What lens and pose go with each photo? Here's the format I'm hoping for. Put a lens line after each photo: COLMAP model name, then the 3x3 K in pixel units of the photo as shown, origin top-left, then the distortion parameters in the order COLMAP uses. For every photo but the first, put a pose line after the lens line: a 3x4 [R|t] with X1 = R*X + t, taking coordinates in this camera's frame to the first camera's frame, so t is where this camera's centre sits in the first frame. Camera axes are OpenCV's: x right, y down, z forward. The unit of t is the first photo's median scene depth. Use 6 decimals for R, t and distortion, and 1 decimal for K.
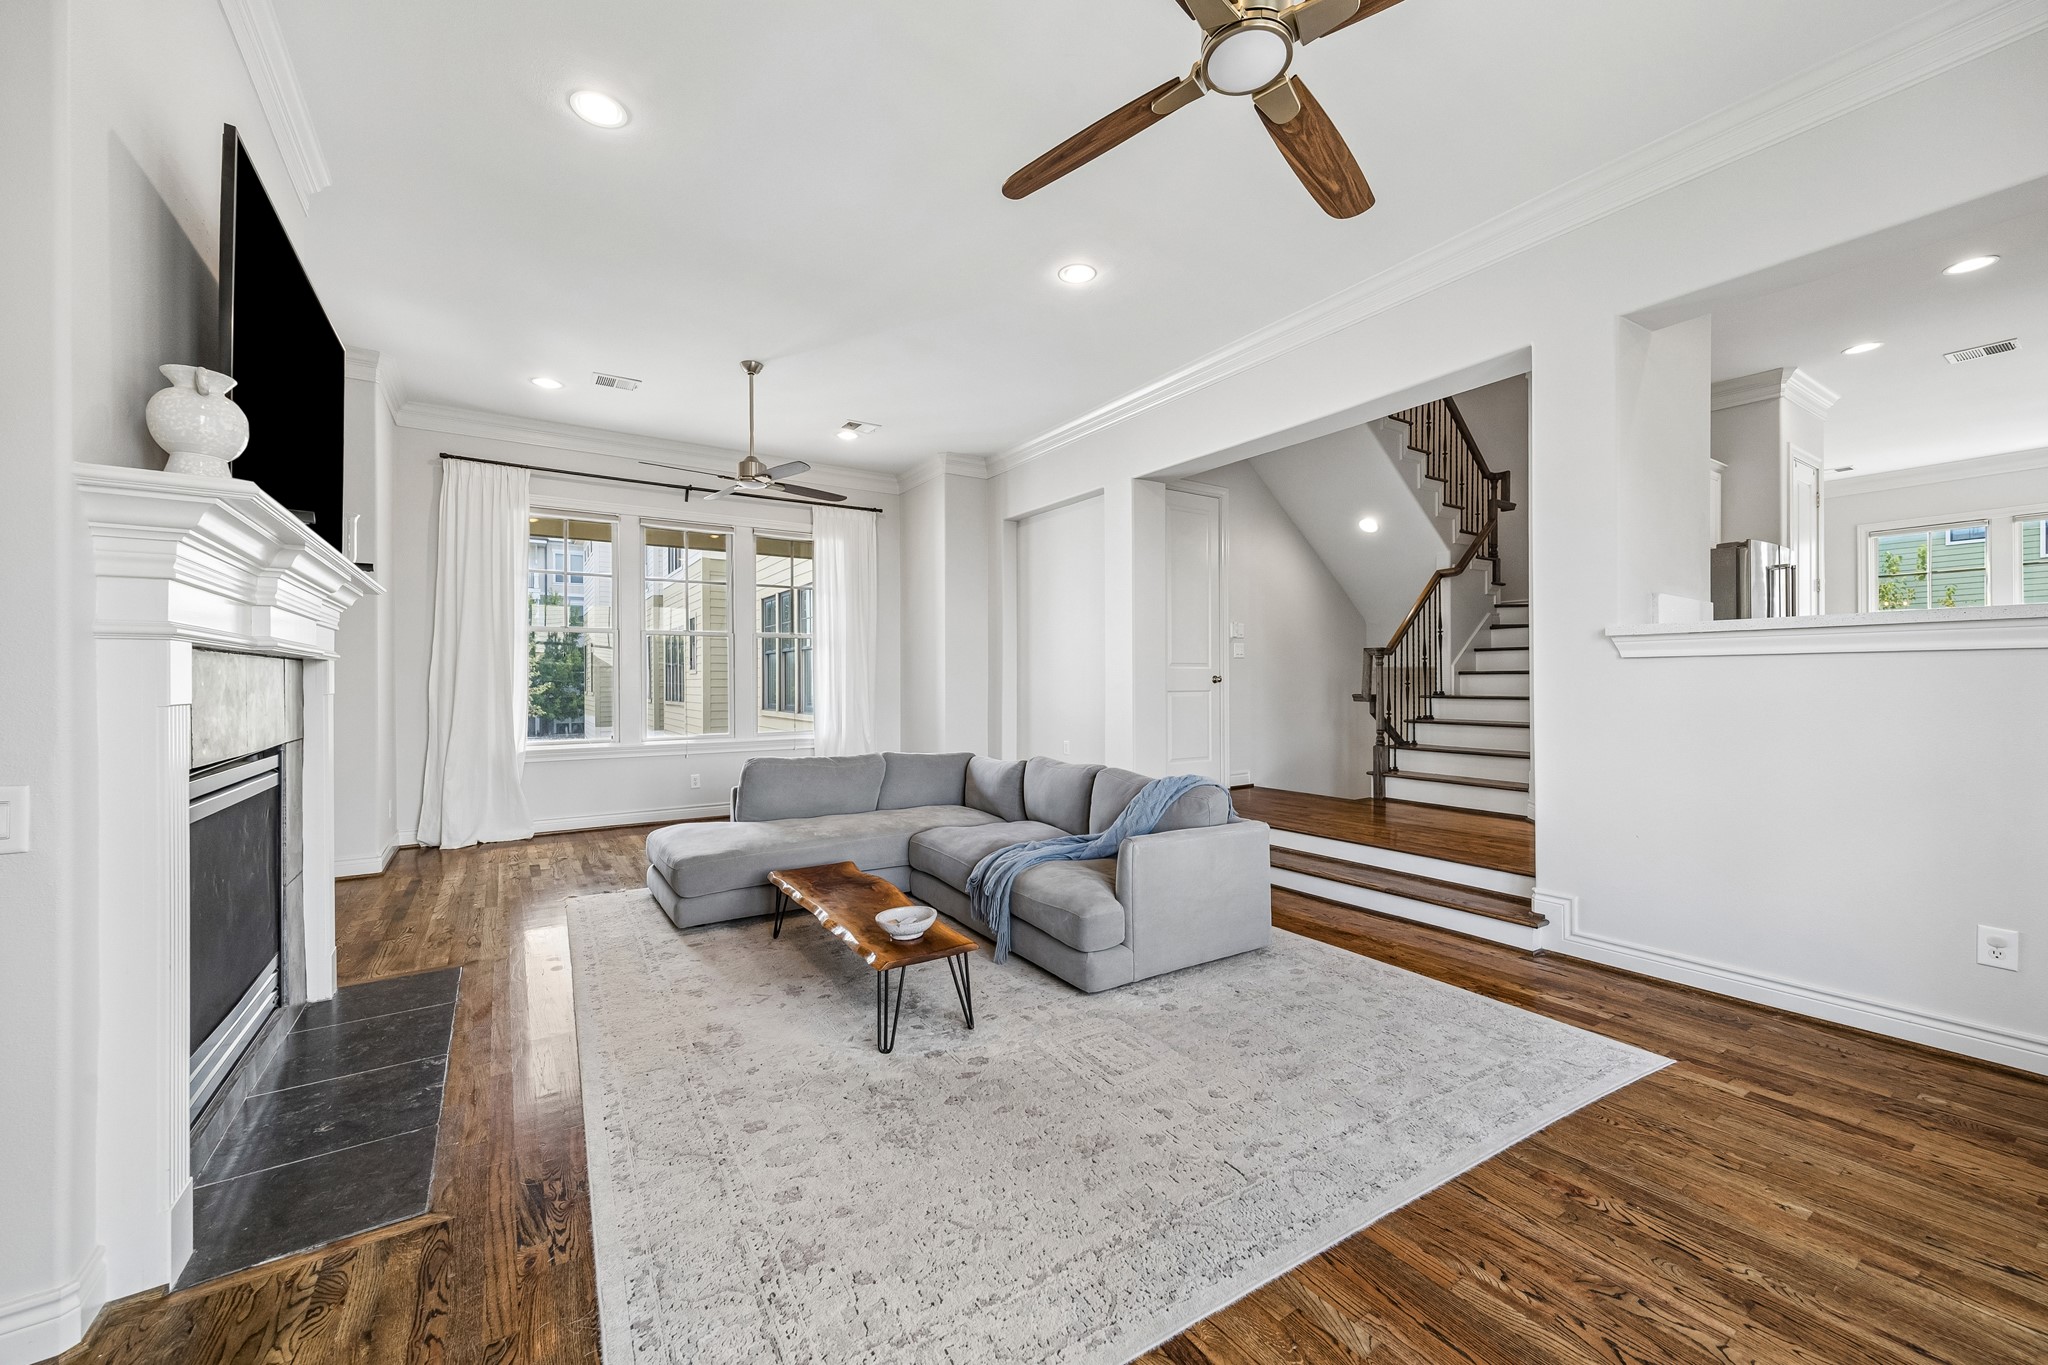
lens RADIAL K [[788.7, 0, 1024.0], [0, 788.7, 682.5], [0, 0, 1]] dist [0.001579, 0.000160]
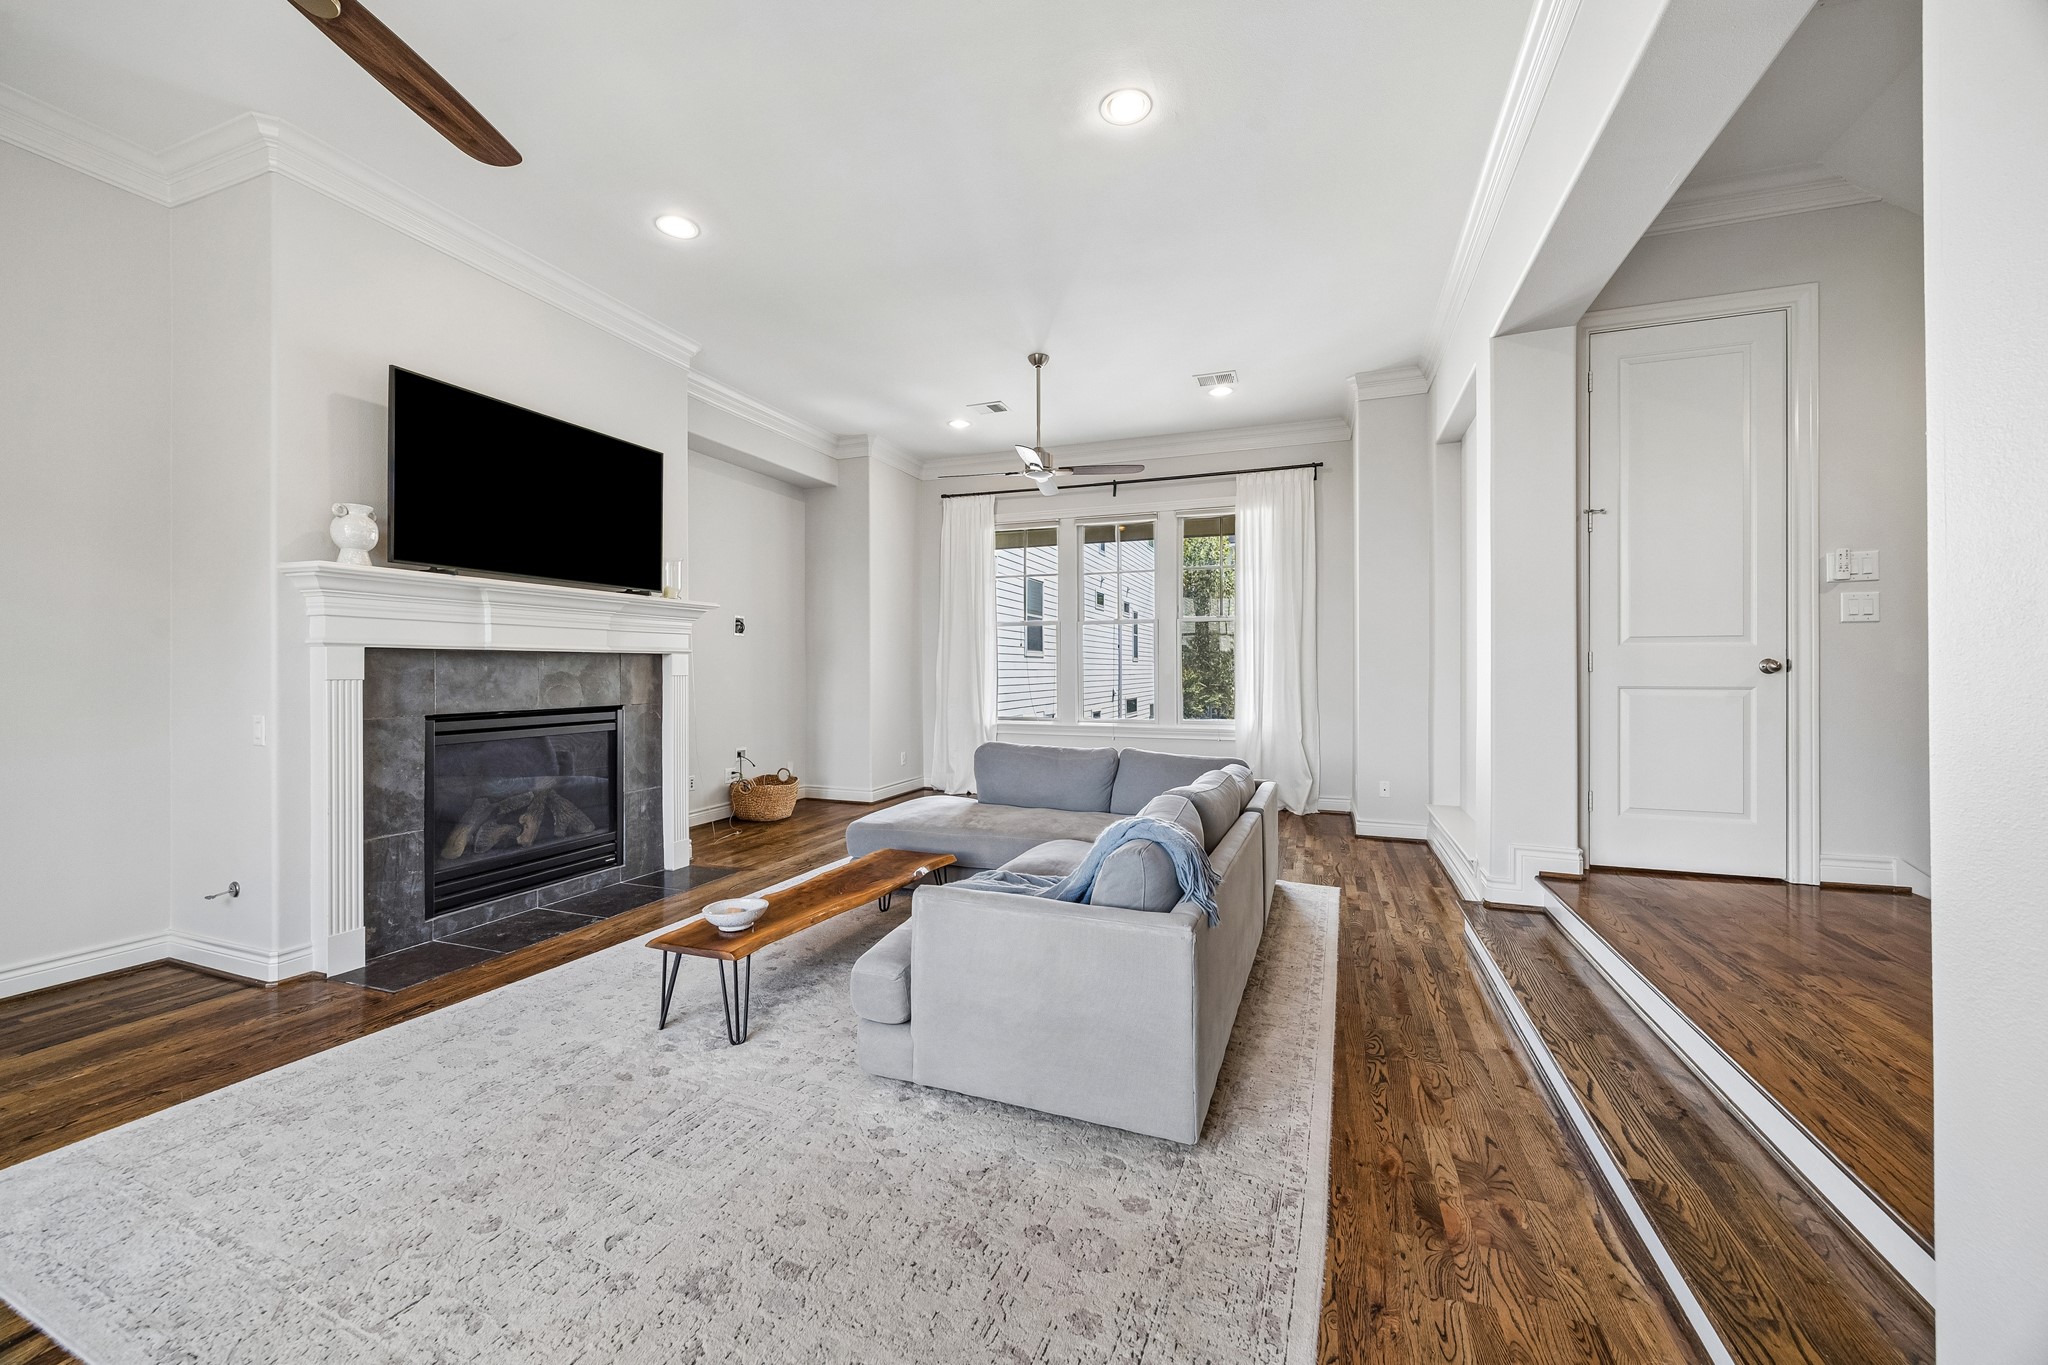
lens RADIAL K [[780.1, 0, 1028.1], [0, 780.1, 667.6], [0, 0, 1]] dist [-0.007135, 0.000012]
pose [[0.590260, 0.002838, -0.807208, 0.739899], [-0.003462, 0.999994, 0.000984, -0.003683], [0.807206, 0.002214, 0.590266, 0.629107]]
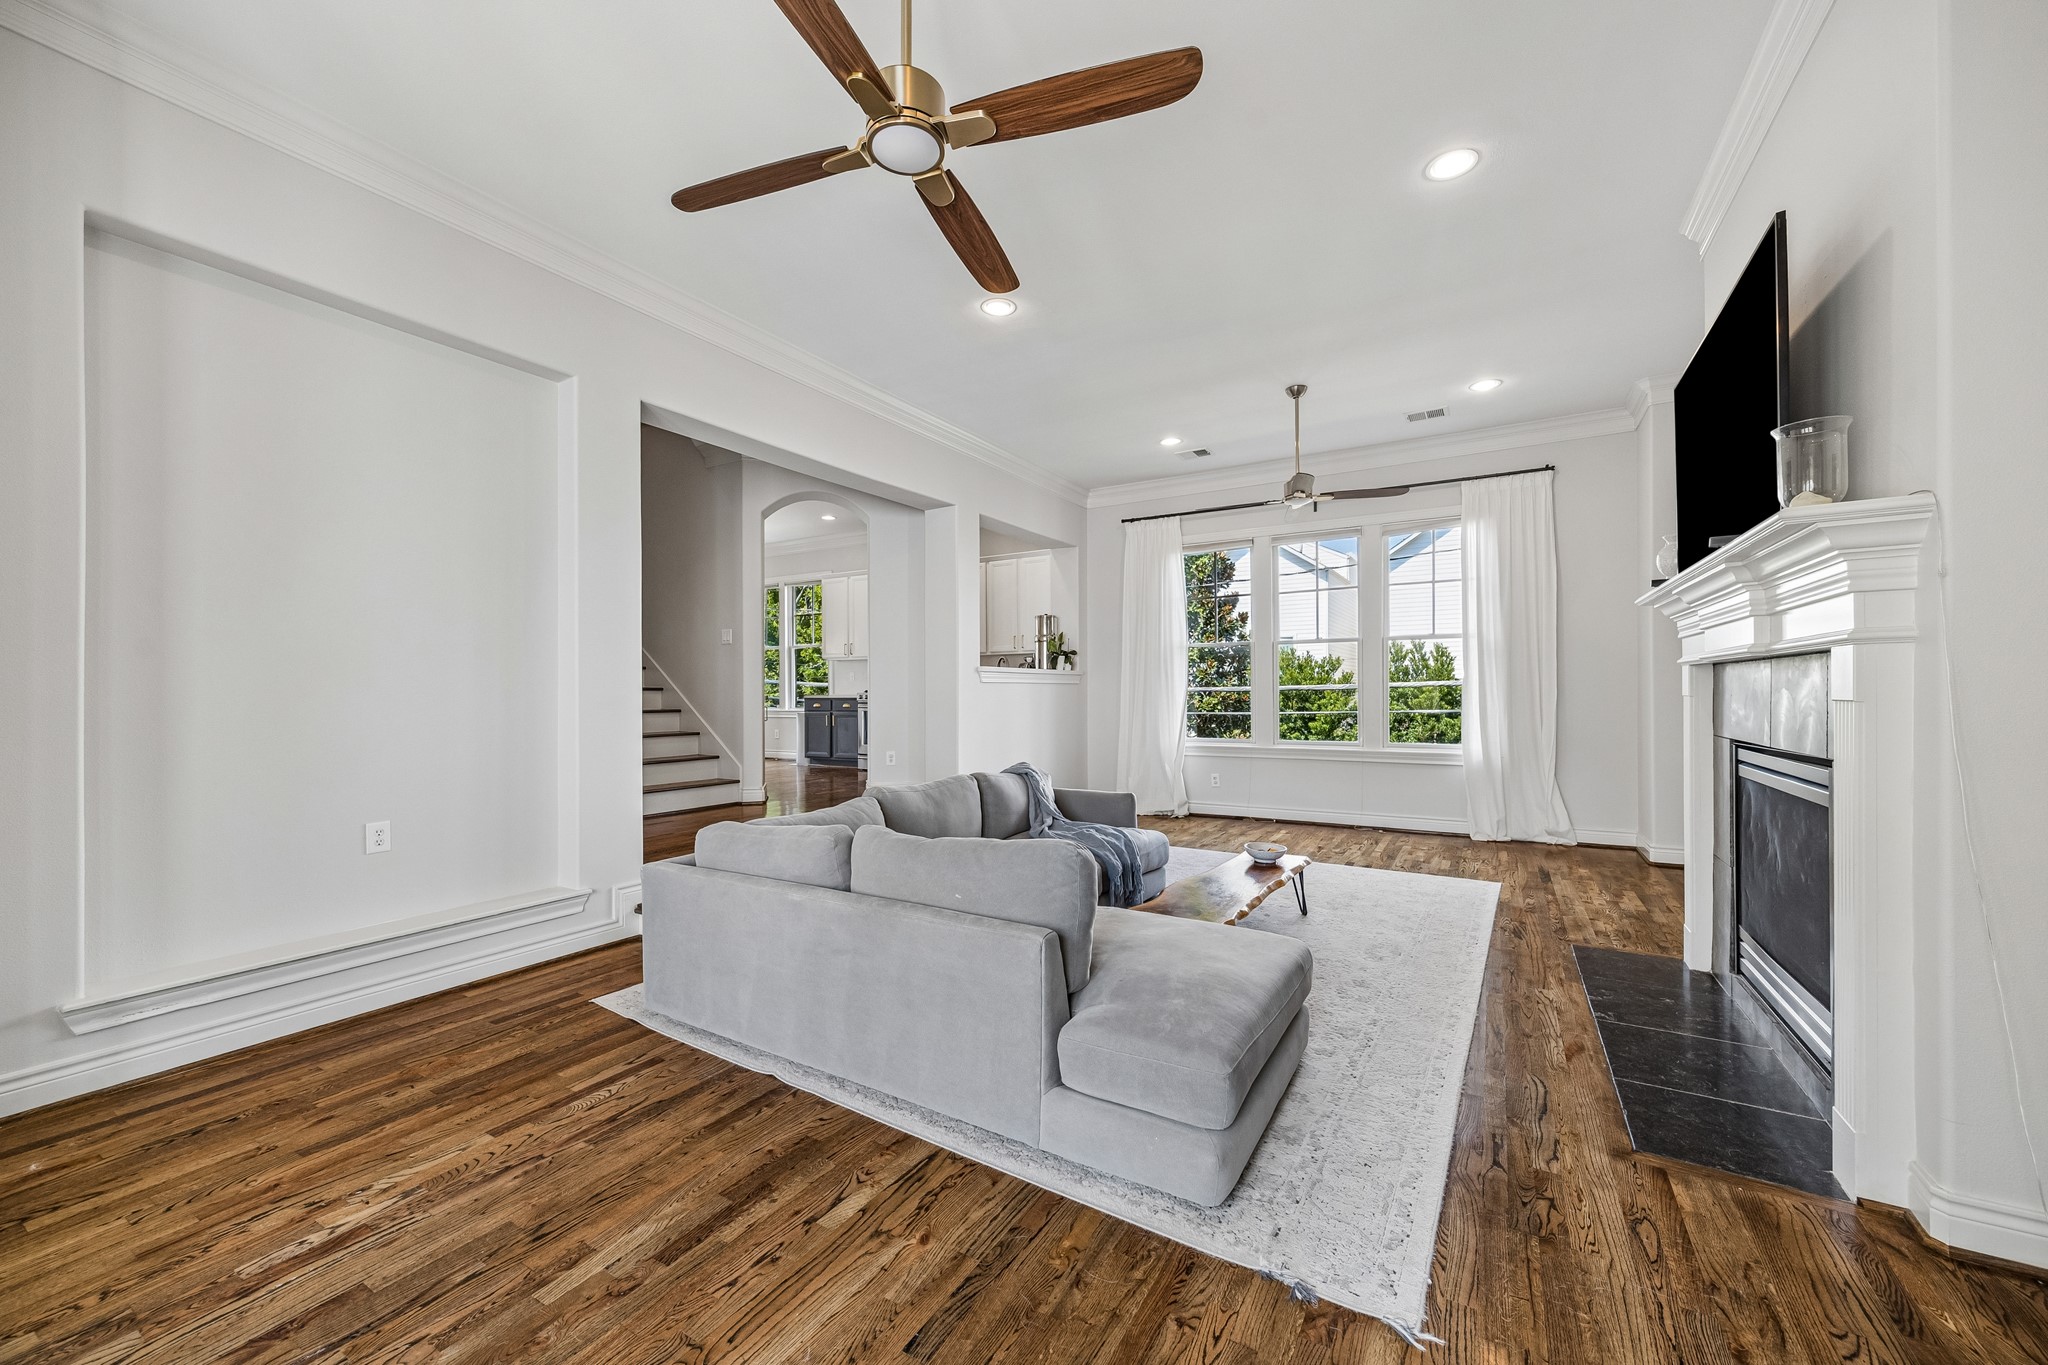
lens RADIAL K [[788.7, 0, 1024.0], [0, 788.7, 682.5], [0, 0, 1]] dist [0.001579, 0.000160]
pose [[-0.435561, 0.013102, 0.900064, -1.127984], [0.006733, 0.999914, -0.011297, 0.001334], [-0.900134, 0.001139, -0.435611, 1.796470]]
